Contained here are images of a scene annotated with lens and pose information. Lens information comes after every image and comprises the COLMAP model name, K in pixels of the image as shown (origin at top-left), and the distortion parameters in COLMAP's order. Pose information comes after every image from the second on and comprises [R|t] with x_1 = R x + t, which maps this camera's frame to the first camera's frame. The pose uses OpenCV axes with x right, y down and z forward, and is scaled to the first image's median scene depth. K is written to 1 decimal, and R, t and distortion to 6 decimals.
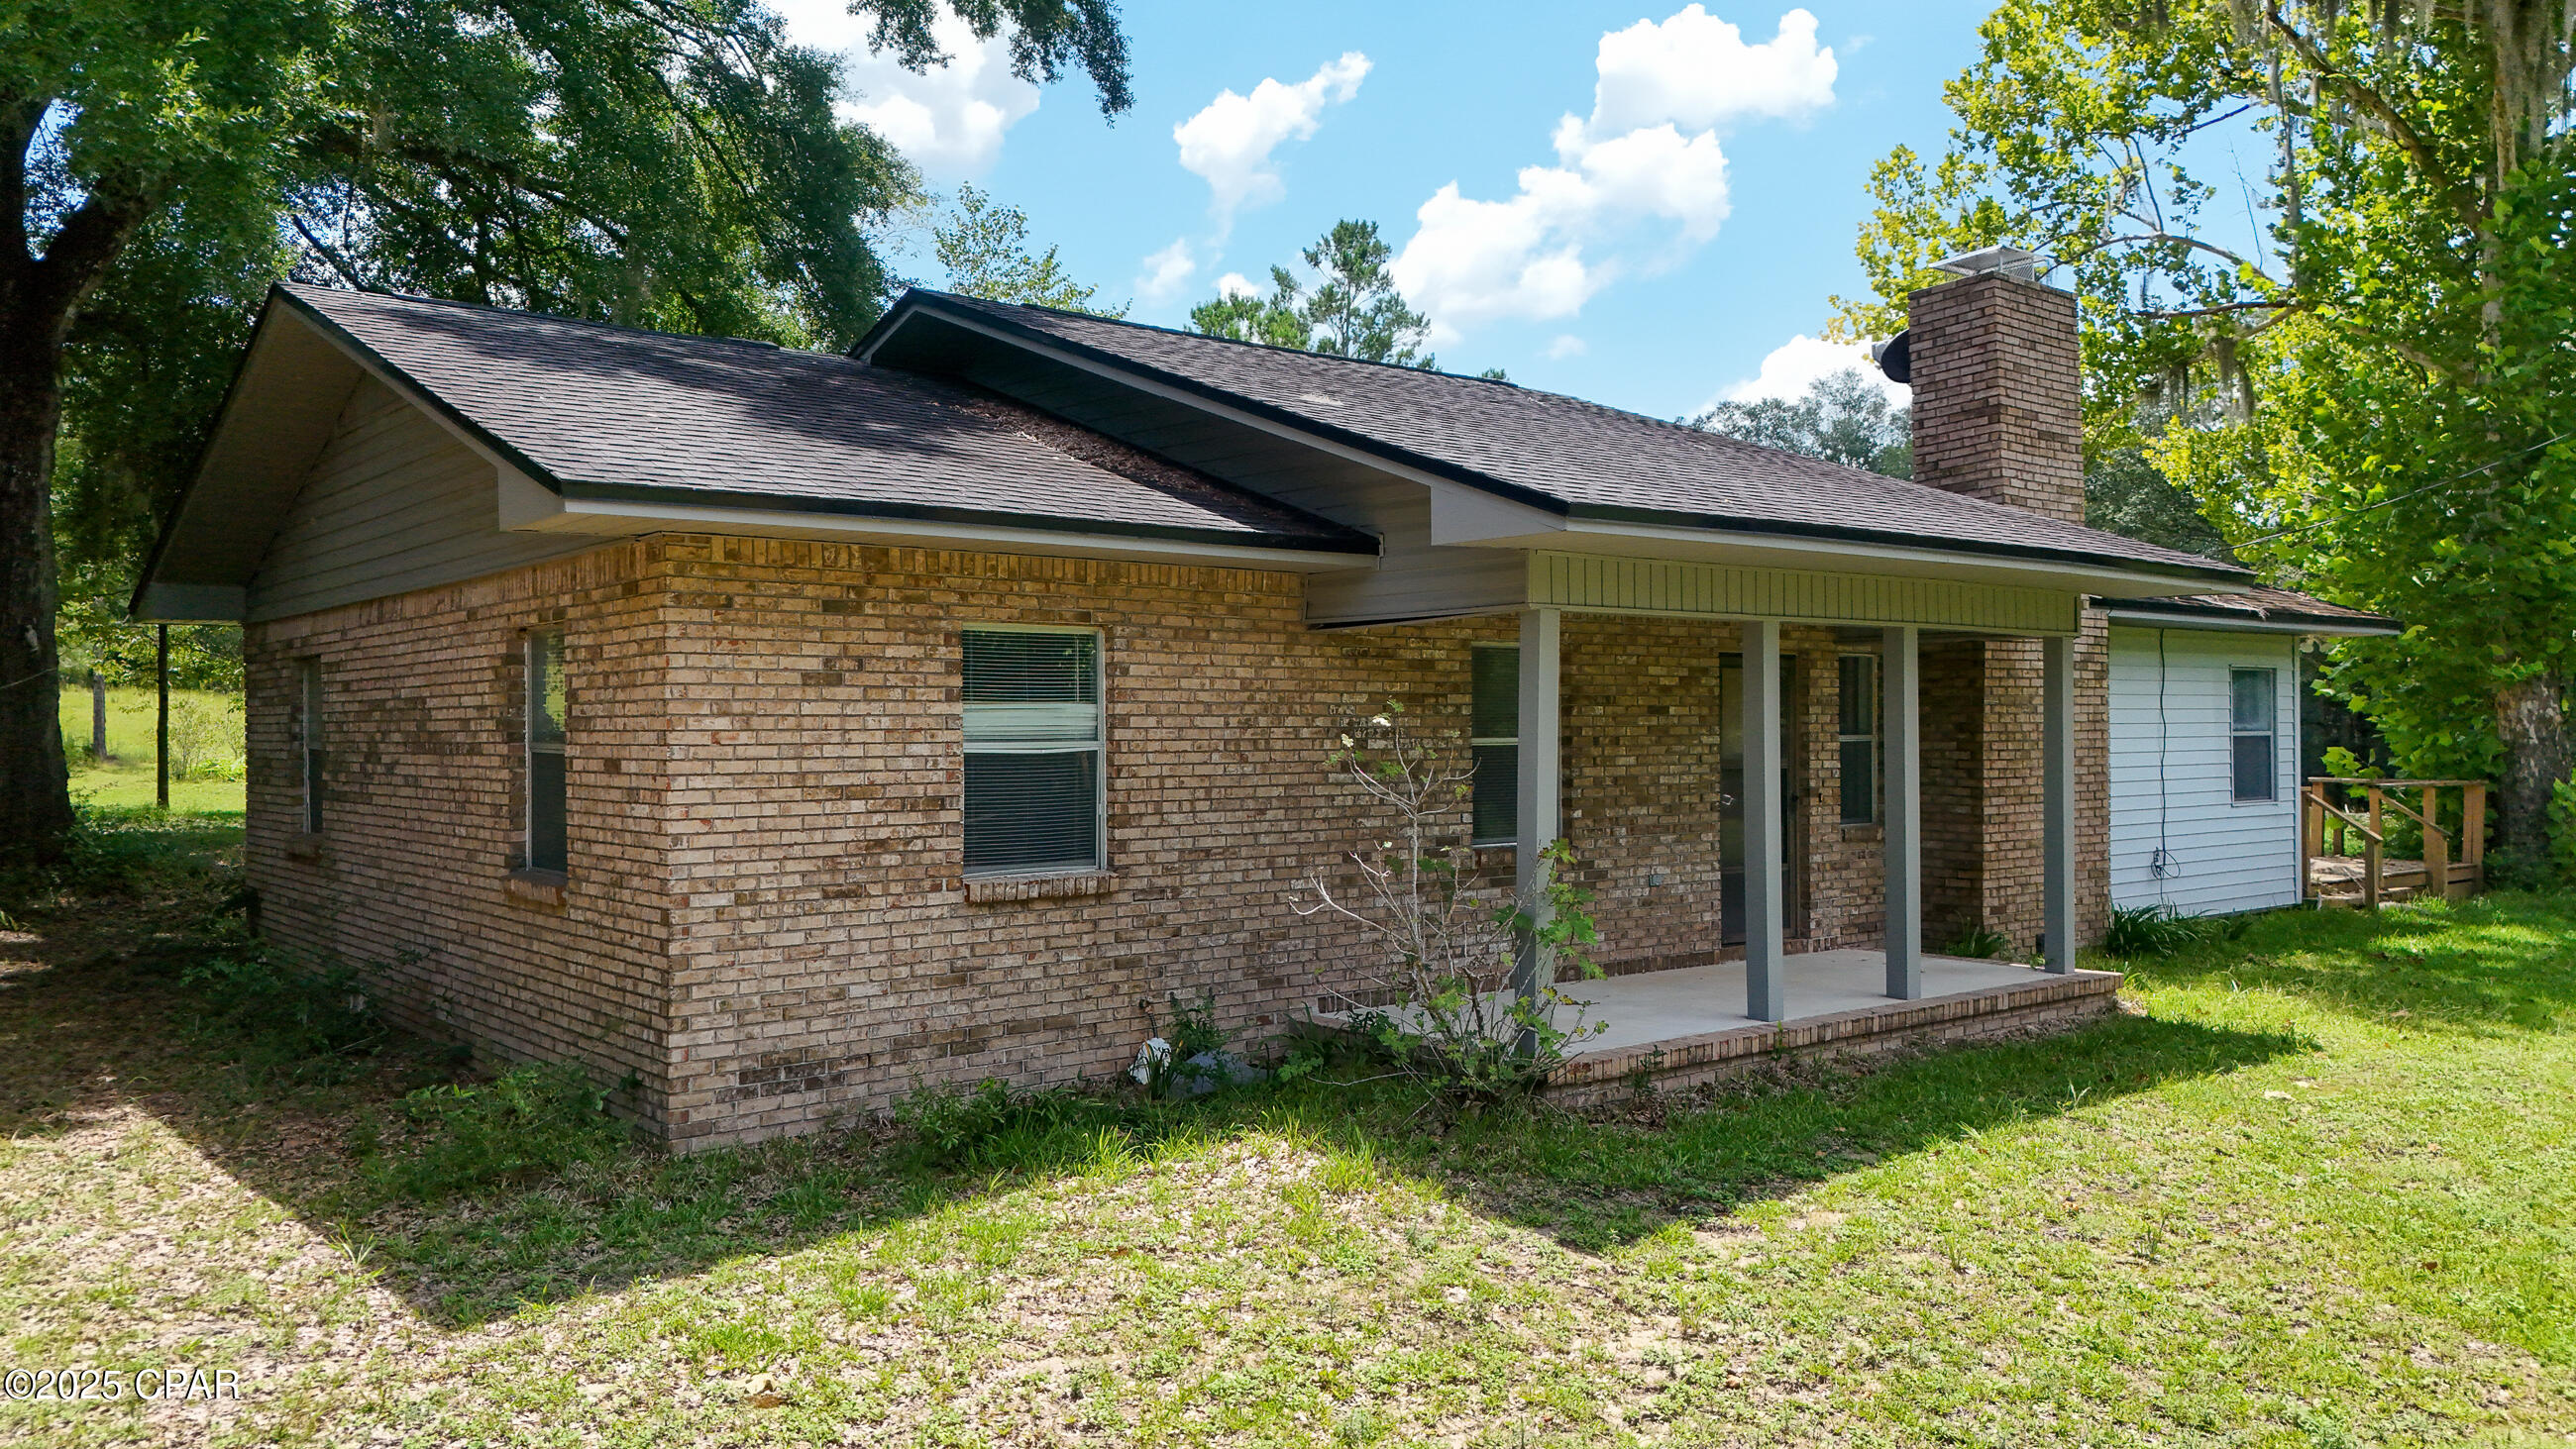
lens RADIAL K [[1868.3, 0, 1287.4], [0, 1868.3, 742.2], [0, 0, 1]] dist [0.068105, -0.069128]
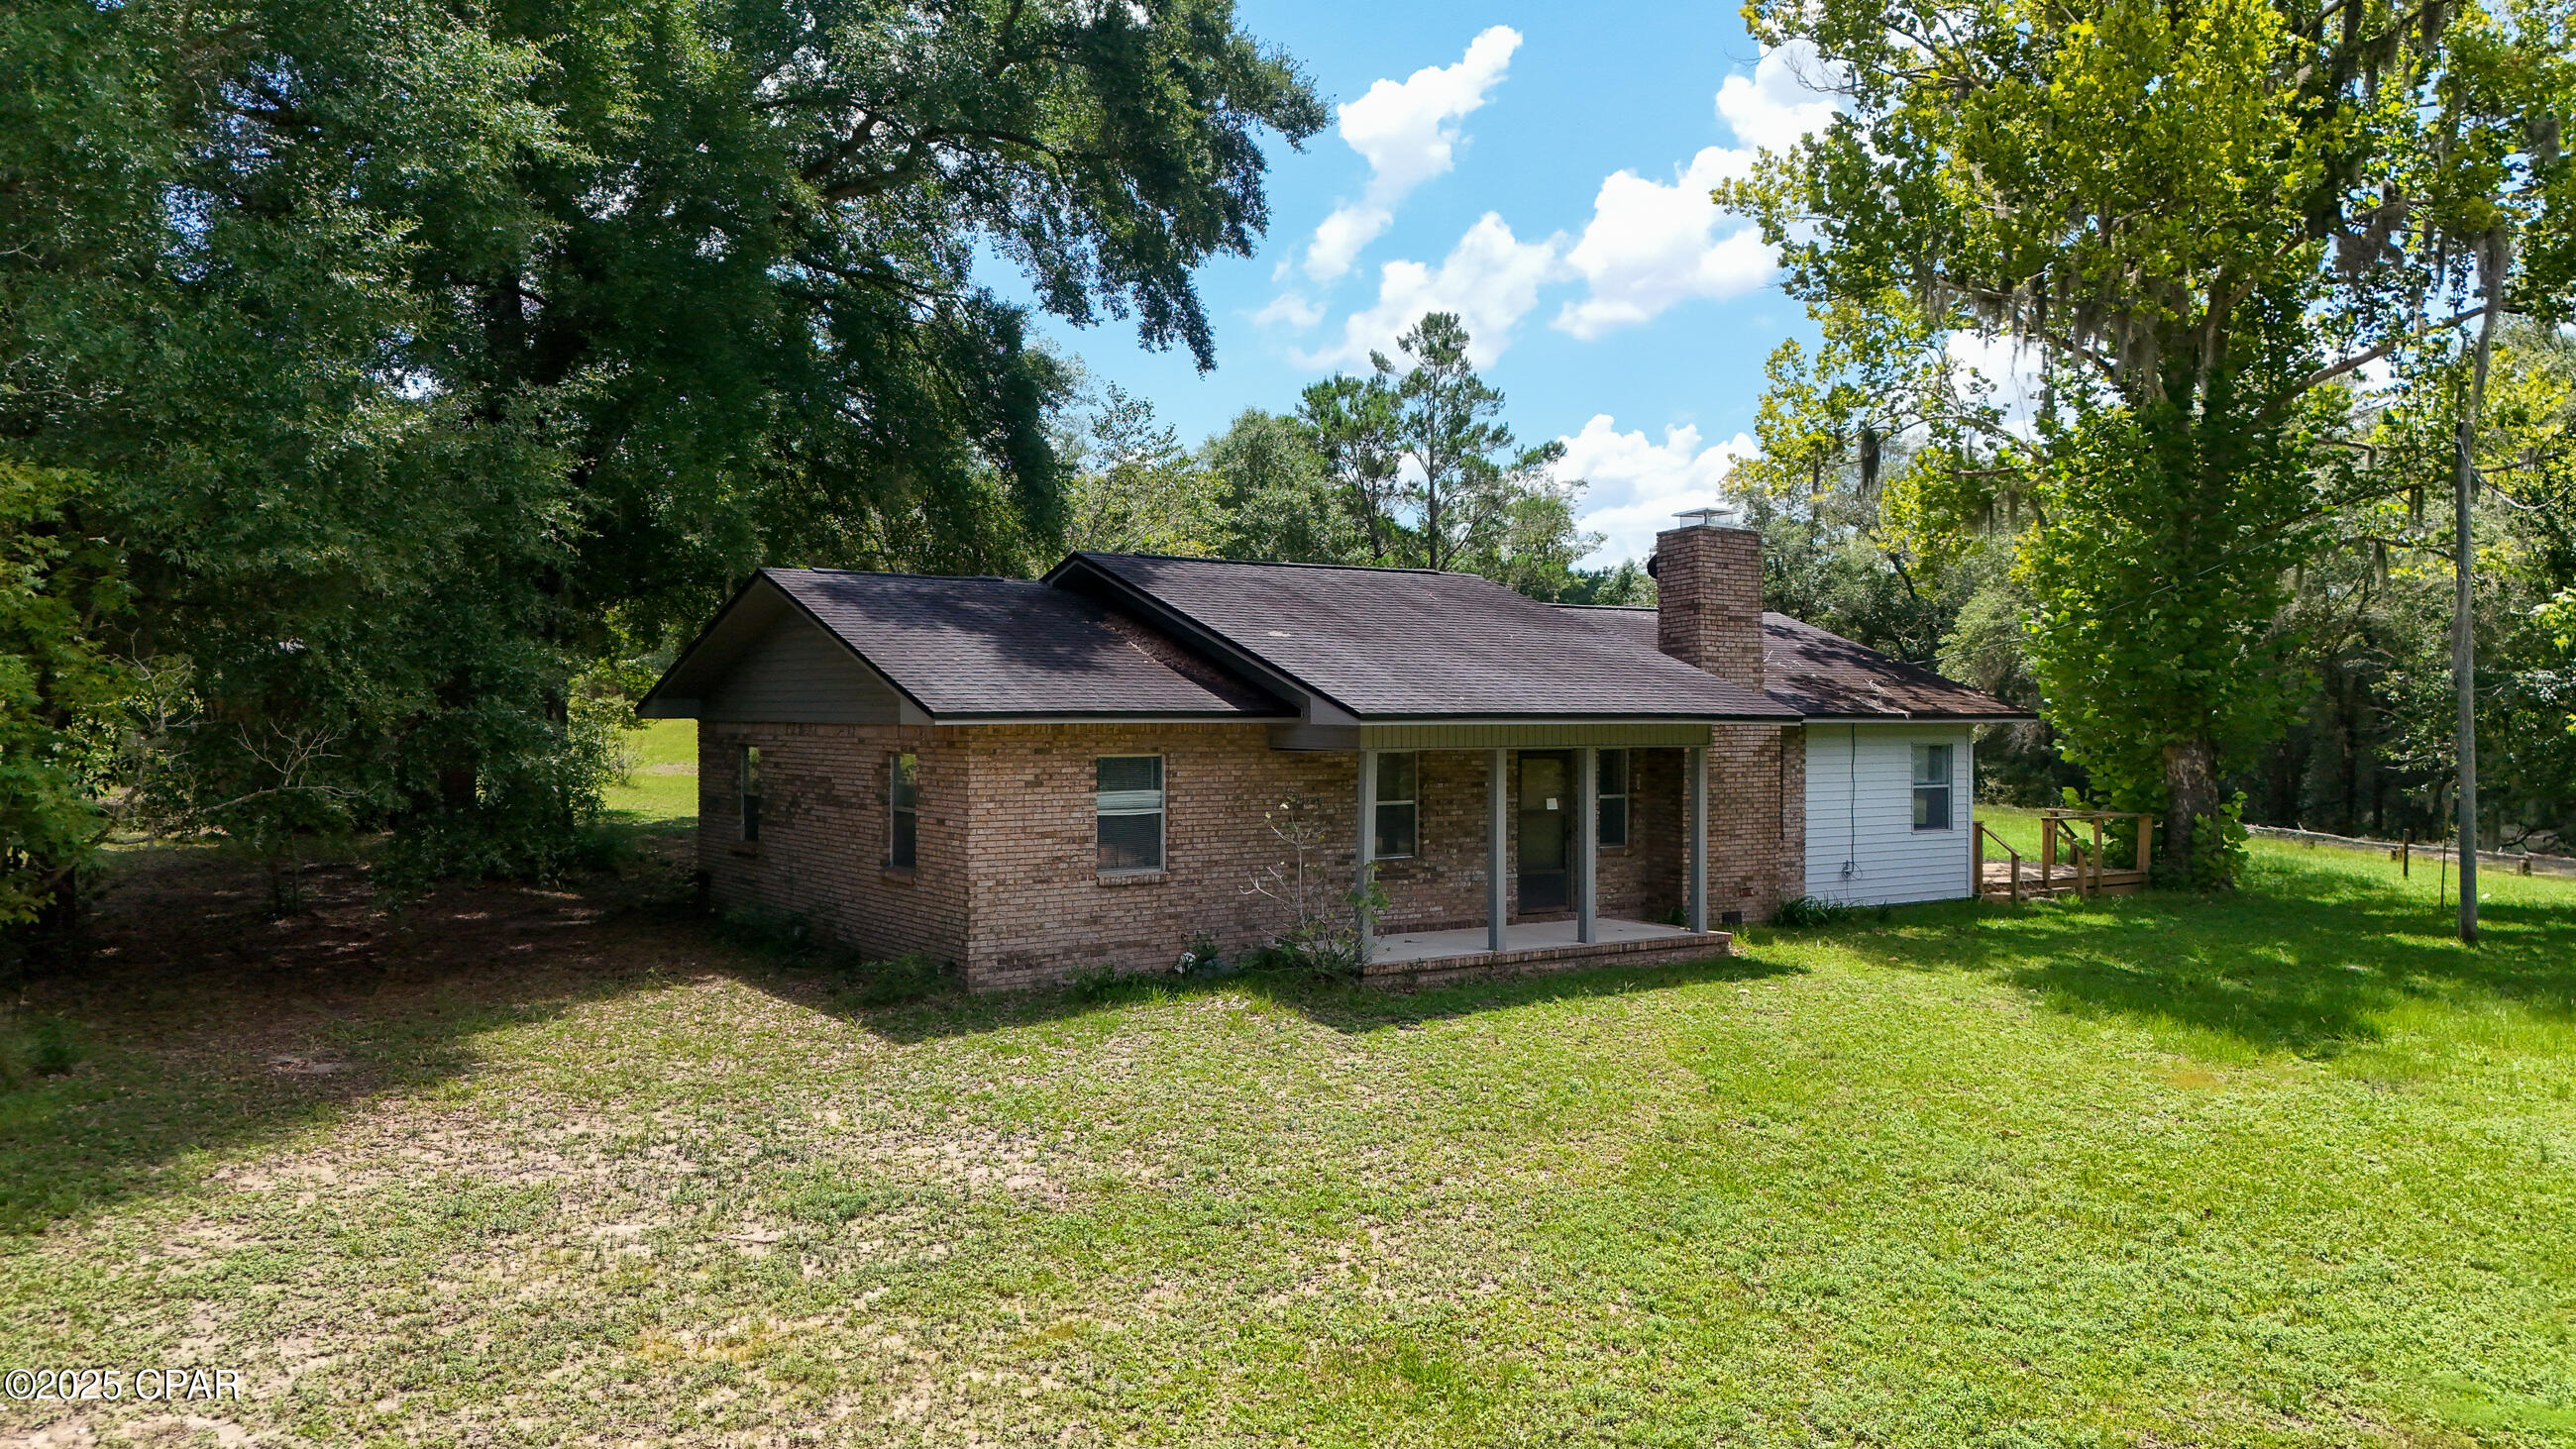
lens RADIAL K [[1875.8, 0, 1288.0], [0, 1875.8, 724.5], [0, 0, 1]] dist [0.066718, -0.068173]
pose [[0.996715, 0.007591, -0.080627, 0.179804], [-0.007516, 0.999971, 0.001229, -0.085491], [0.080634, -0.000619, 0.996744, -0.929645]]
